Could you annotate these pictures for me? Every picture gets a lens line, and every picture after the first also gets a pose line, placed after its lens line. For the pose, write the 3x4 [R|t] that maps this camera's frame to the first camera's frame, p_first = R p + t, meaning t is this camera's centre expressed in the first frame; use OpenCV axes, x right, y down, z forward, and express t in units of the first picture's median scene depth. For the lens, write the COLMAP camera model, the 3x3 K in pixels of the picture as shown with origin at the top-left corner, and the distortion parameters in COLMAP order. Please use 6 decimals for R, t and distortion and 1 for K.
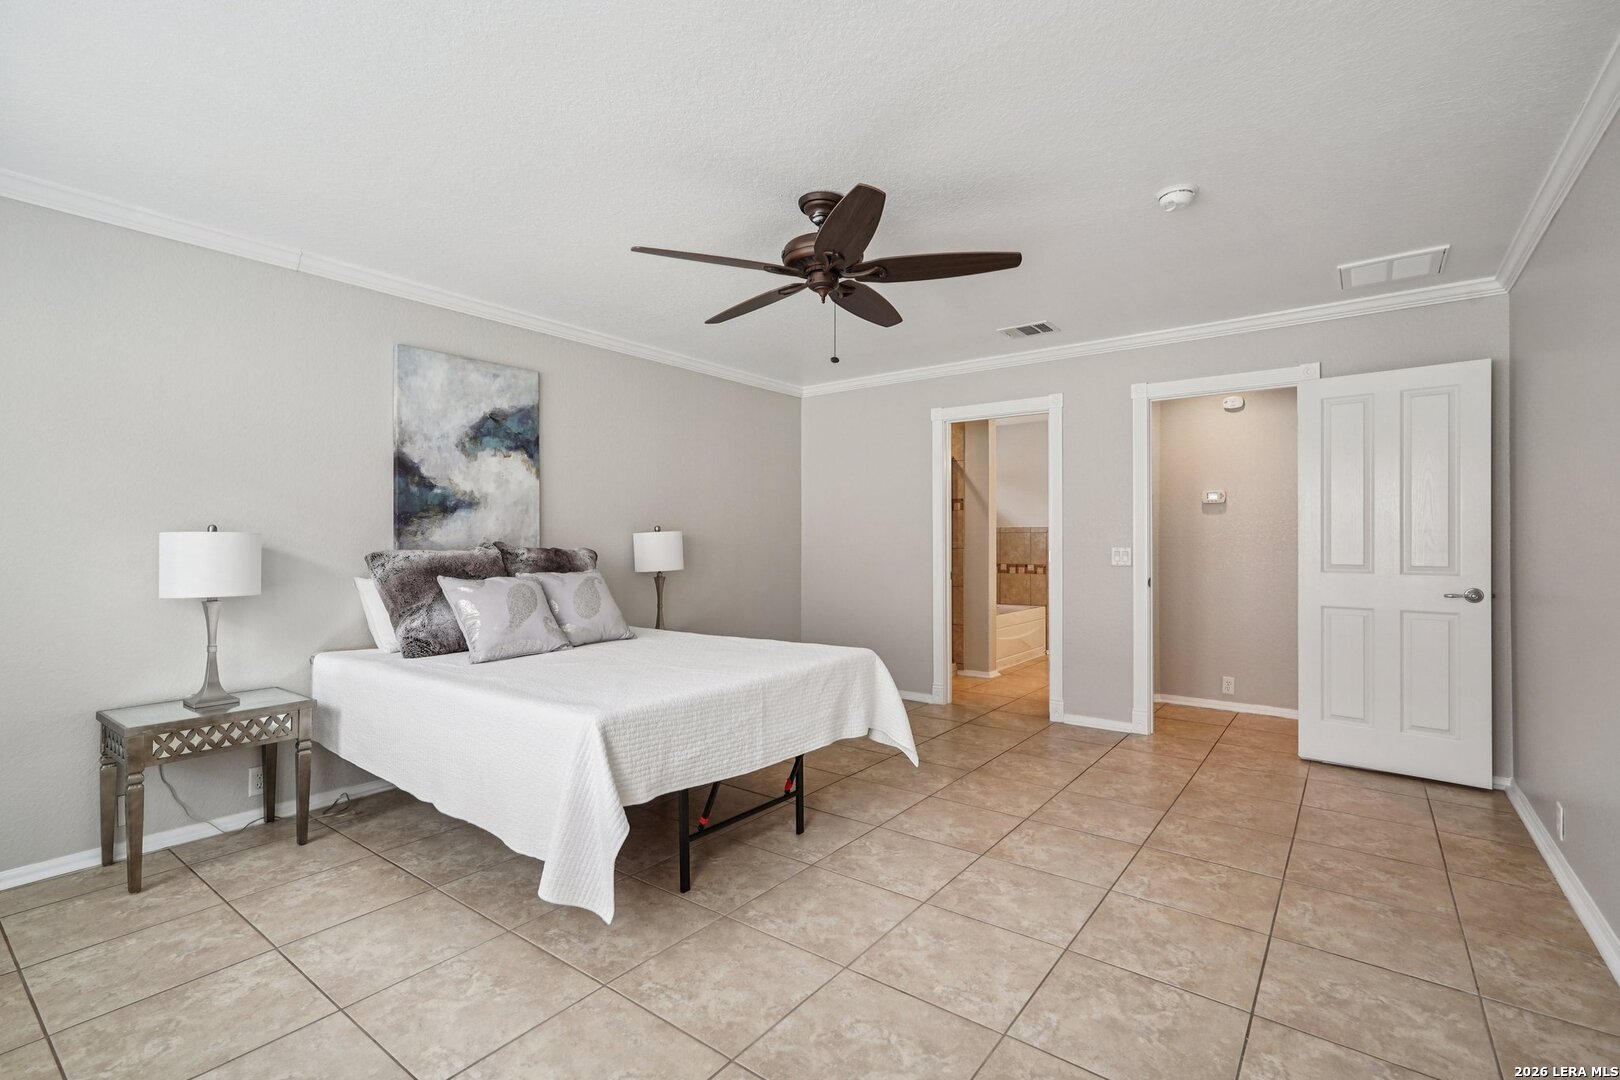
lens RADIAL K [[722.5, 0, 806.7], [0, 722.5, 534.9], [0, 0, 1]] dist [-0.009426, 0.008423]
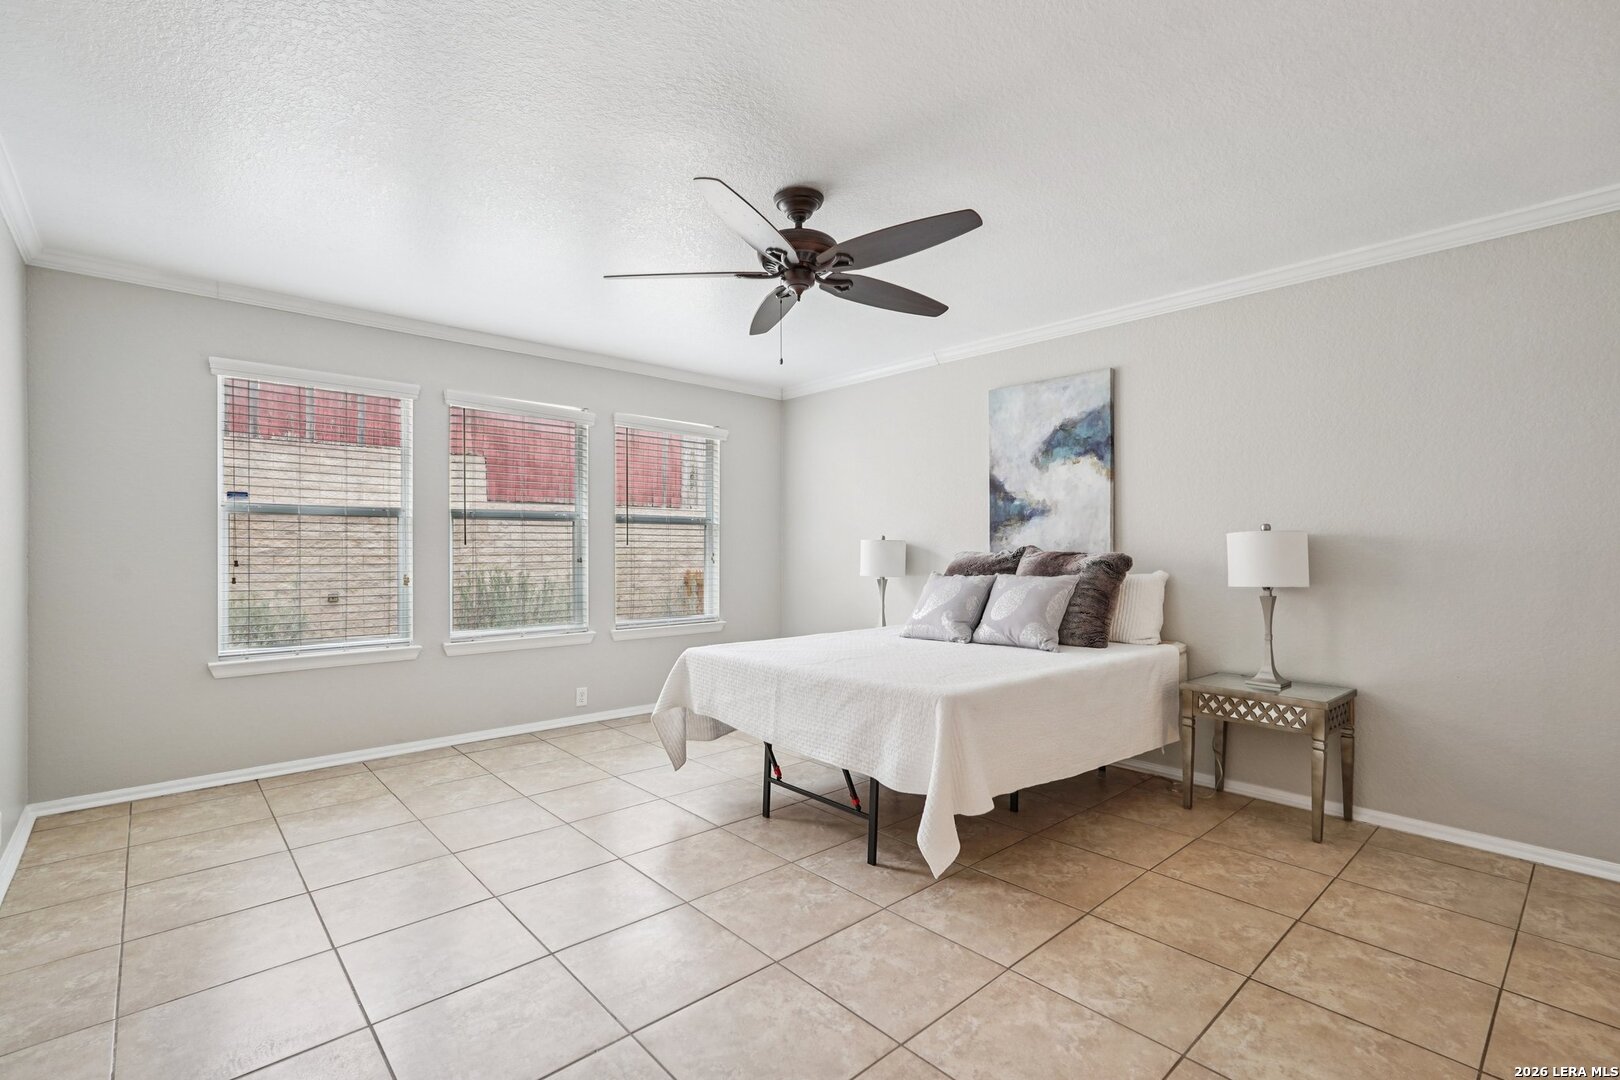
lens RADIAL K [[722.5, 0, 799.3], [0, 722.5, 547.1], [0, 0, 1]] dist [-0.009426, 0.008423]
pose [[-0.175689, 0.002370, -0.984443, 0.703751], [0.007333, 0.999973, 0.001098, 0.008020], [0.984418, -0.007026, -0.175701, 0.833701]]
